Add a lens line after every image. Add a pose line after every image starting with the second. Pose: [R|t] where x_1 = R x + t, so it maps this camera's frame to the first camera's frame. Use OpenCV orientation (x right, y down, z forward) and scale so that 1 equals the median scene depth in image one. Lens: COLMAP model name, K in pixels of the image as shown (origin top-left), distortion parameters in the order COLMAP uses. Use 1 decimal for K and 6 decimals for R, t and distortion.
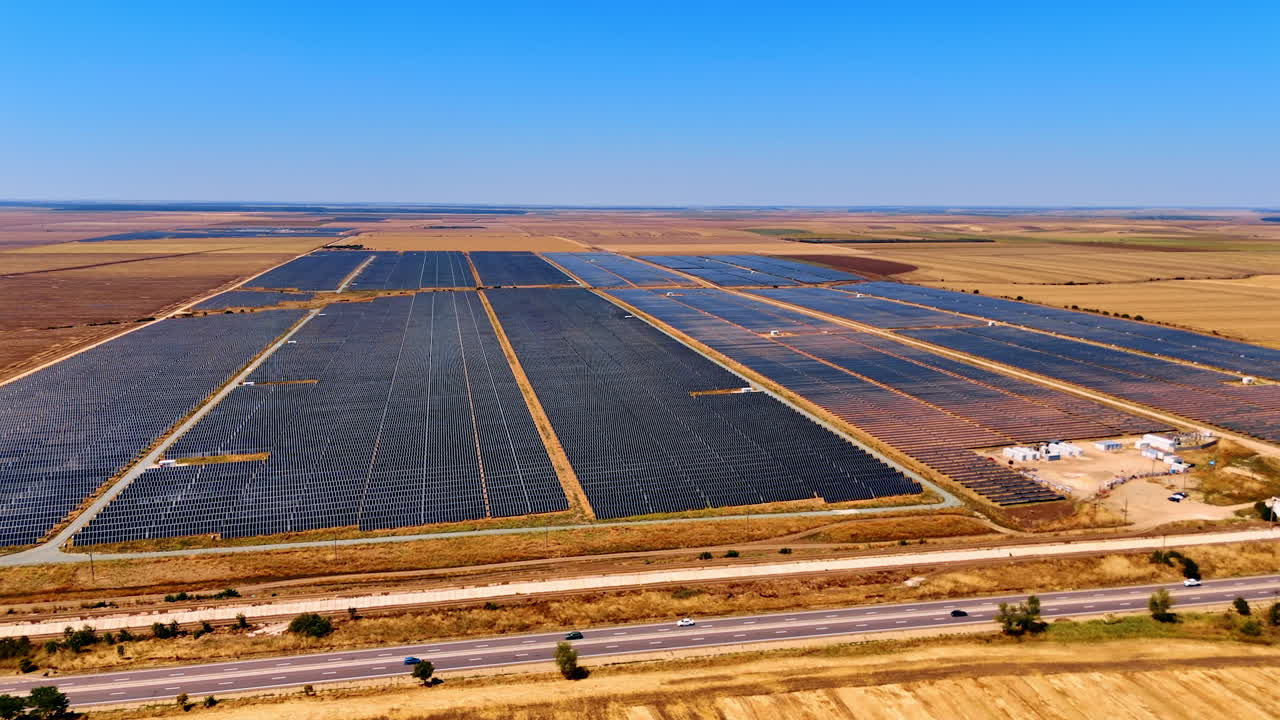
lens RADIAL K [[940.3, 0, 641.7], [0, 940.3, 365.1], [0, 0, 1]] dist [0.076127, -0.079738]
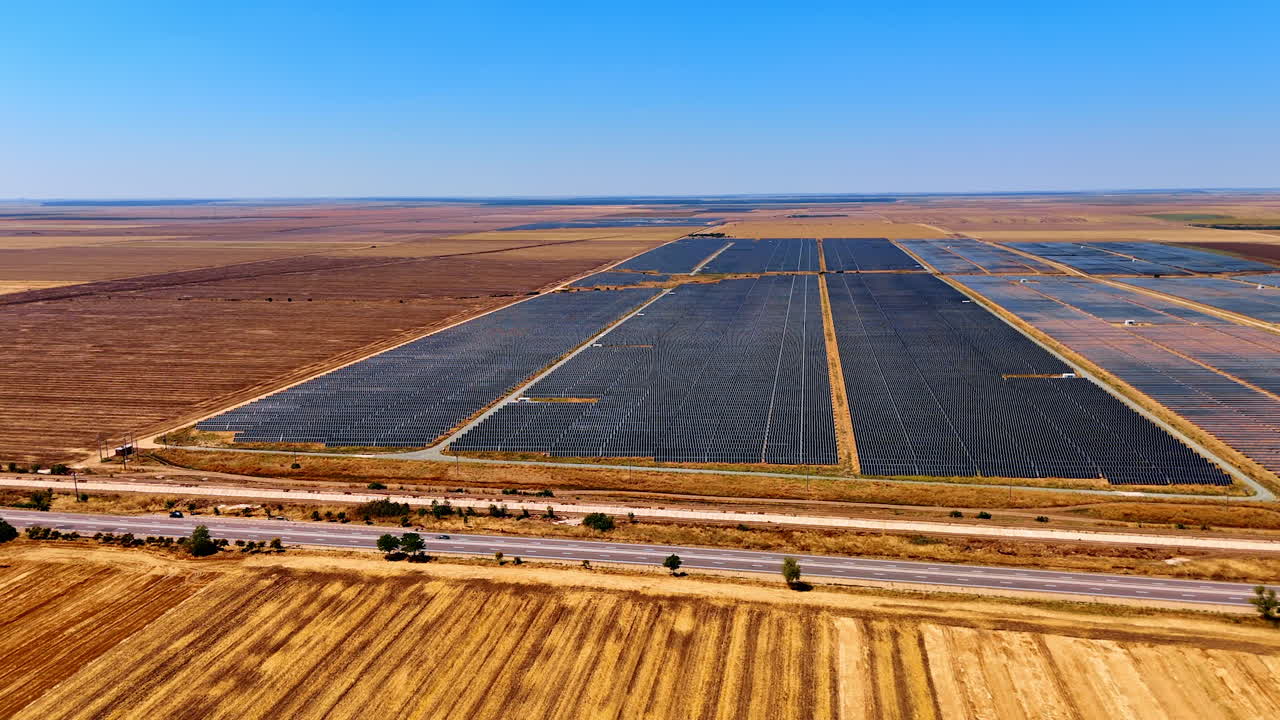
lens RADIAL K [[940.3, 0, 641.7], [0, 940.3, 365.1], [0, 0, 1]] dist [0.076127, -0.079738]
pose [[0.927843, 0.053768, -0.369074, 0.122956], [-0.050072, 0.998553, 0.019592, 0.034420], [0.369593, 0.000302, 0.929194, -0.103660]]
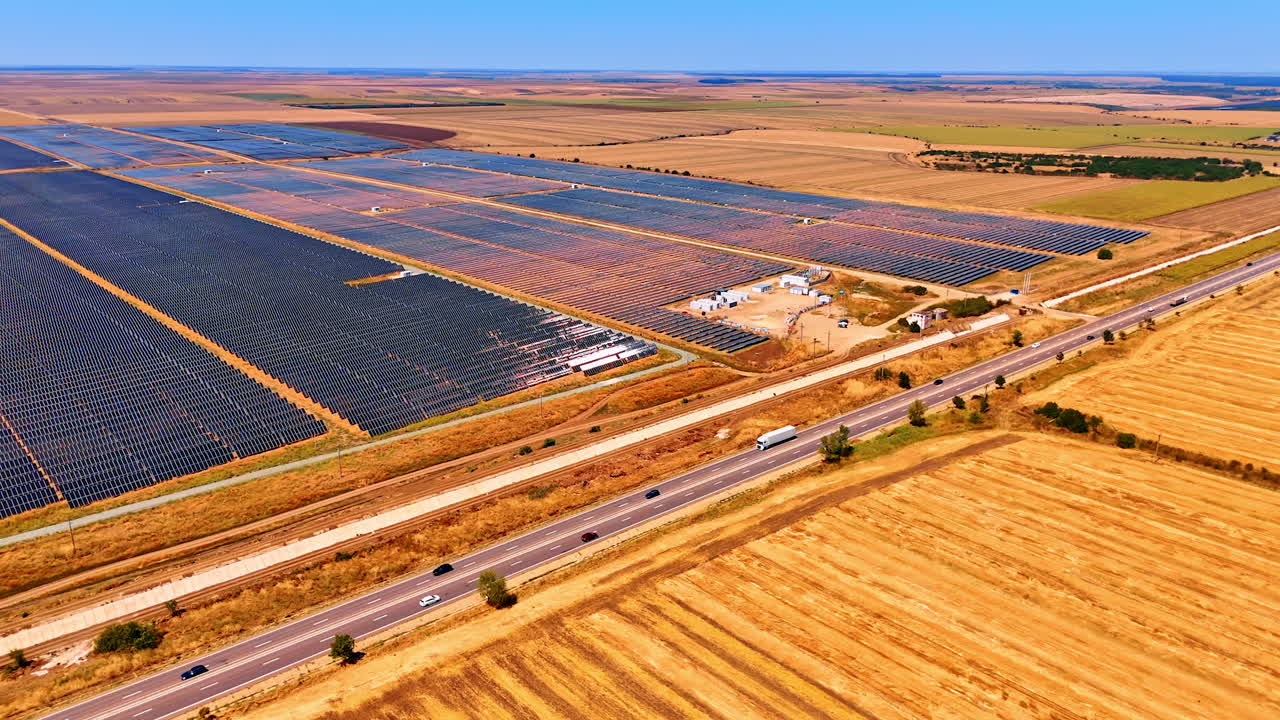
lens RADIAL K [[940.3, 0, 641.7], [0, 940.3, 365.1], [0, 0, 1]] dist [0.076127, -0.079738]
pose [[0.866371, -0.152414, 0.475575, -0.266483], [0.086449, 0.983685, 0.157768, -0.020864], [-0.491862, -0.095572, 0.865412, 0.131569]]
